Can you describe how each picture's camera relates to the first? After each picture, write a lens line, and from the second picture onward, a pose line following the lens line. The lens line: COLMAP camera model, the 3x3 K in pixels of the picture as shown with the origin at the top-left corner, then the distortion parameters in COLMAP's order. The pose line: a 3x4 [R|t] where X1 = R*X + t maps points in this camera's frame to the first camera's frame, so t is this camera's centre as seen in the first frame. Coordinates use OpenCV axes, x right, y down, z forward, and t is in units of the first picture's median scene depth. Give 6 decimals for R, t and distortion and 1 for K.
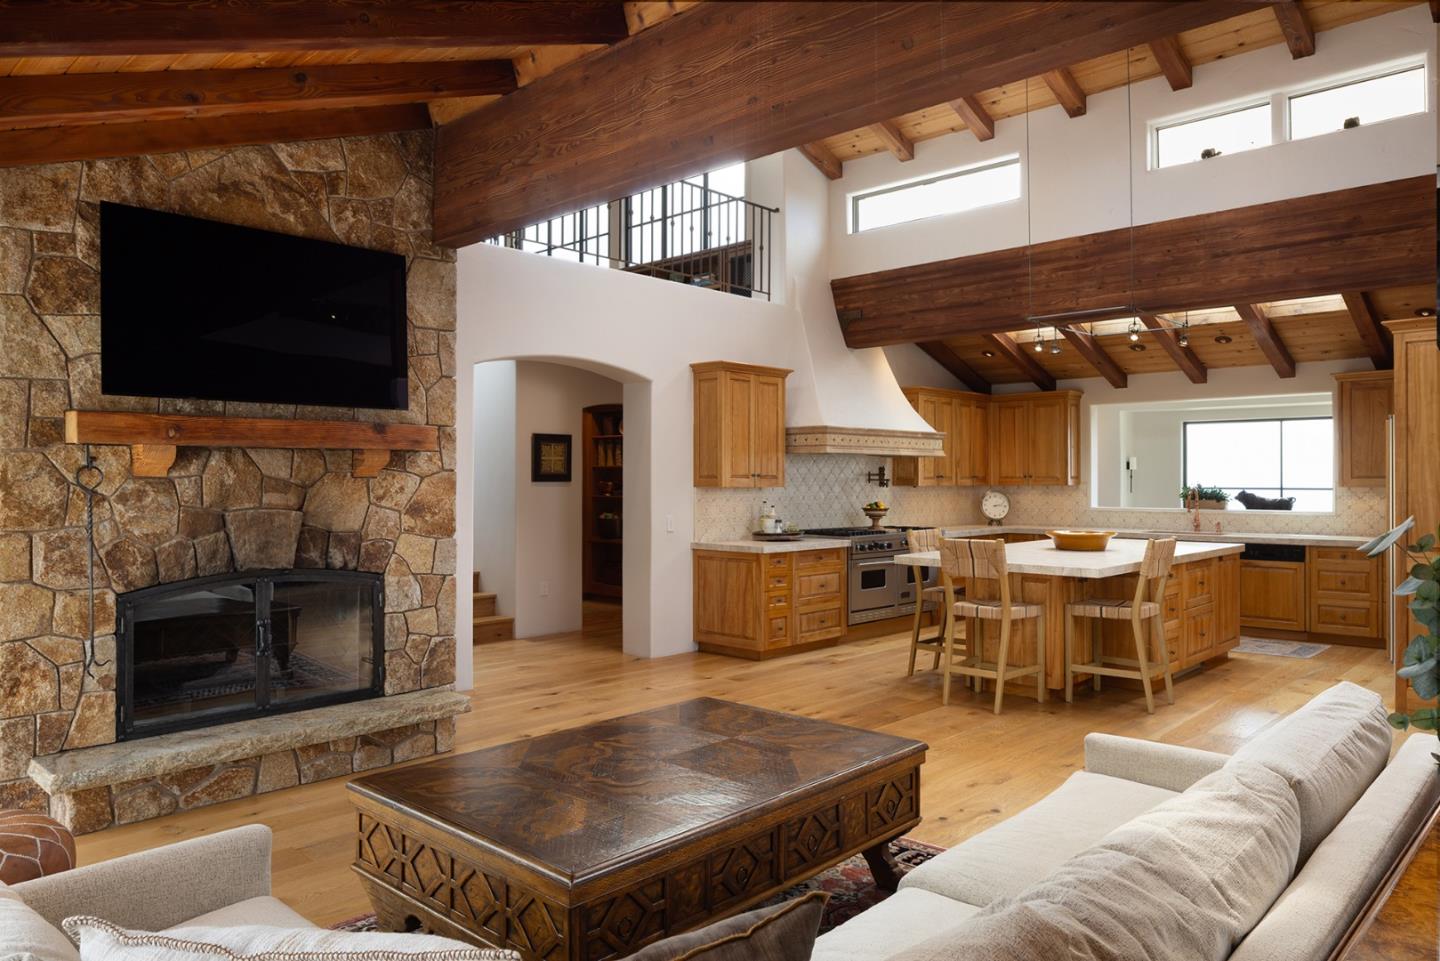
lens RADIAL K [[977.5, 0, 723.7], [0, 977.5, 473.0], [0, 0, 1]] dist [-0.006560, -0.001988]
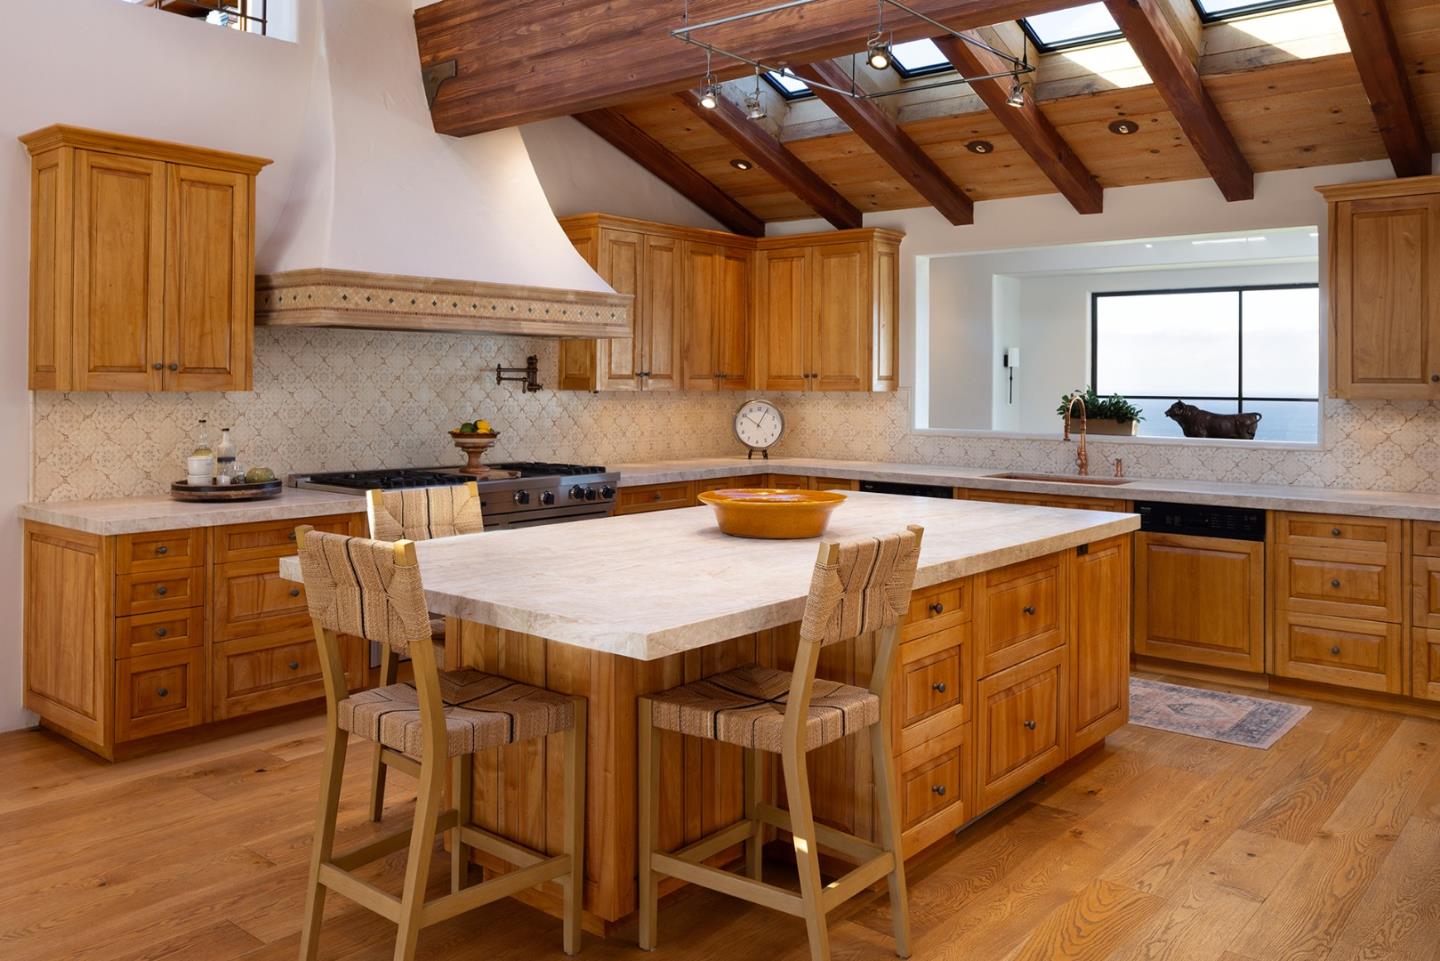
lens RADIAL K [[1150.0, 0, 667.6], [0, 1150.0, 371.1], [0, 0, 1]] dist [-0.002892, 0.003812]
pose [[0.999178, 0.007555, 0.039831, 0.269110], [-0.007506, 0.999971, -0.001389, 0.003380], [-0.039840, 0.001089, 0.999205, 0.425004]]
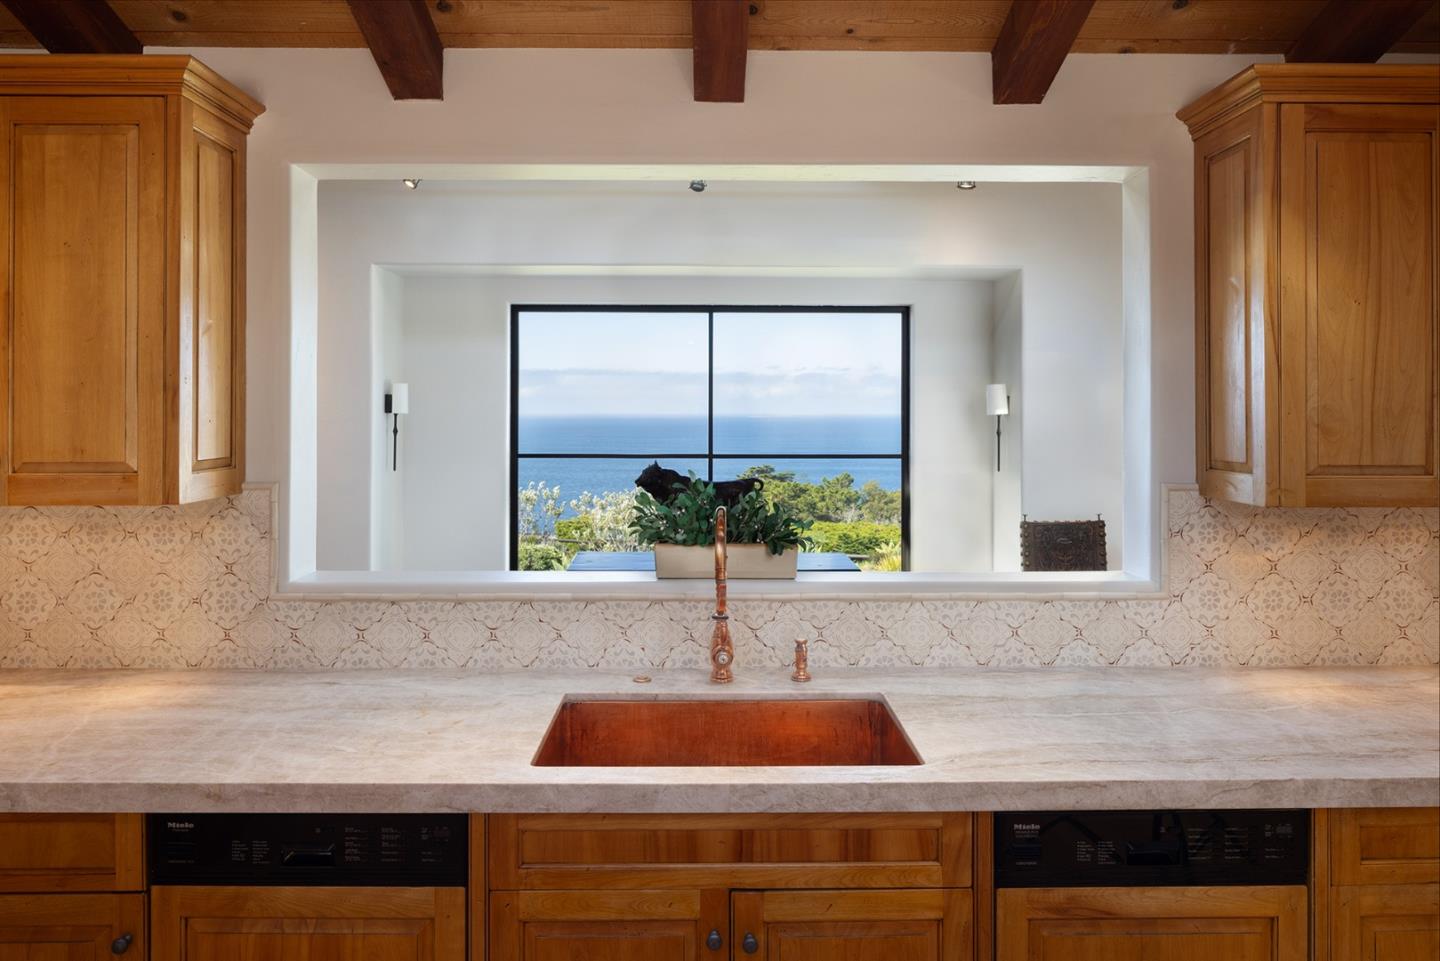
lens RADIAL K [[977.5, 0, 719.4], [0, 977.5, 400.0], [0, 0, 1]] dist [-0.006560, -0.001988]
pose [[0.721458, 0.007807, 0.692414, 0.383659], [-0.006168, 0.999969, -0.004847, -0.013157], [-0.692431, -0.000774, 0.721484, 1.010514]]
